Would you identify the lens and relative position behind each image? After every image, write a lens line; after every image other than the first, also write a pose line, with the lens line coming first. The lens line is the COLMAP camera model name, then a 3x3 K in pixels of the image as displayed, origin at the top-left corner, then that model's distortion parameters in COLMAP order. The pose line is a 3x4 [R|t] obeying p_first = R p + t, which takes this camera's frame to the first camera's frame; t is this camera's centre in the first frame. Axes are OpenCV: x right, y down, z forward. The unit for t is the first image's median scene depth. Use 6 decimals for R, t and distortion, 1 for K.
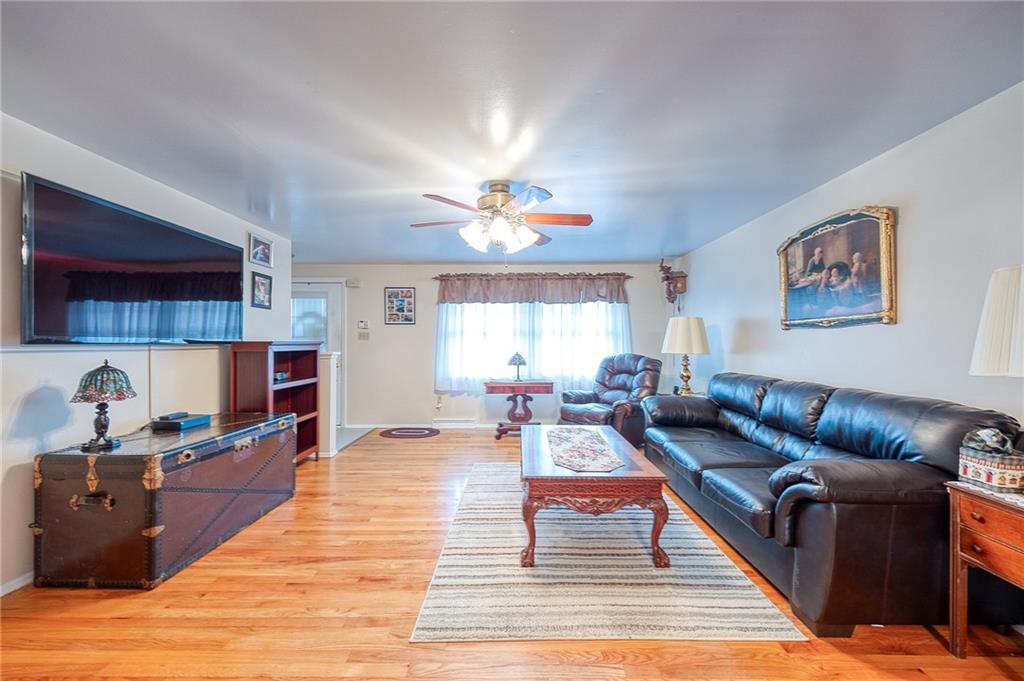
lens RADIAL K [[392.2, 0, 531.7], [0, 392.2, 342.1], [0, 0, 1]] dist [0.003093, 0.000019]
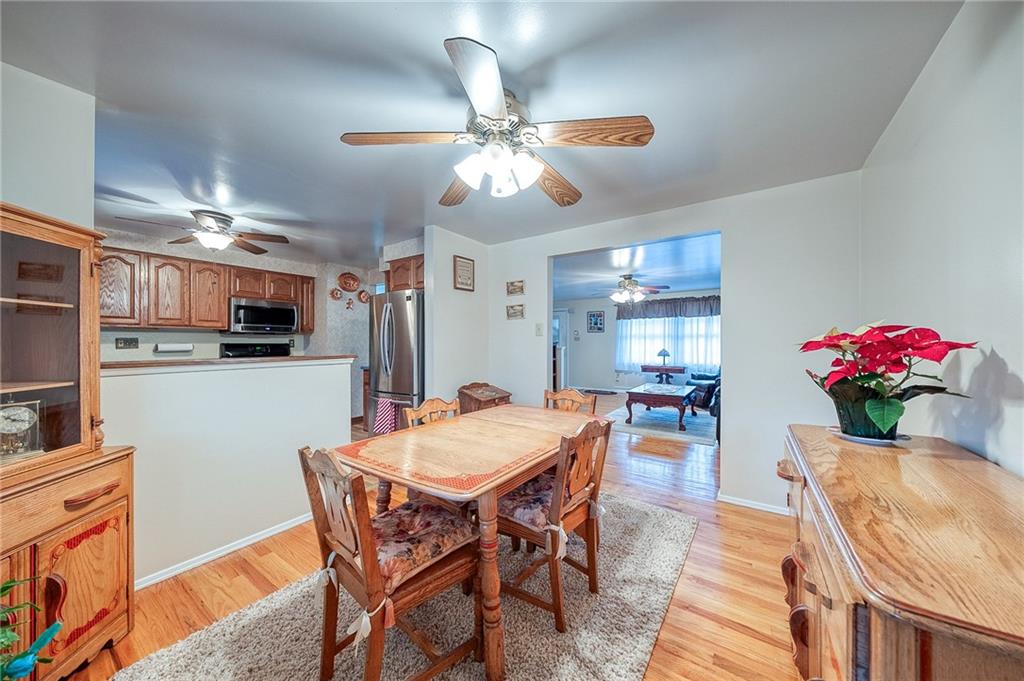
lens RADIAL K [[346.0, 0, 520.8], [0, 346.0, 342.5], [0, 0, 1]] dist [-0.001606, -0.001086]
pose [[0.836835, 0.001105, -0.547454, 0.239543], [0.000244, 0.999997, 0.002391, -0.001867], [0.547455, -0.002134, 0.836833, -0.502268]]
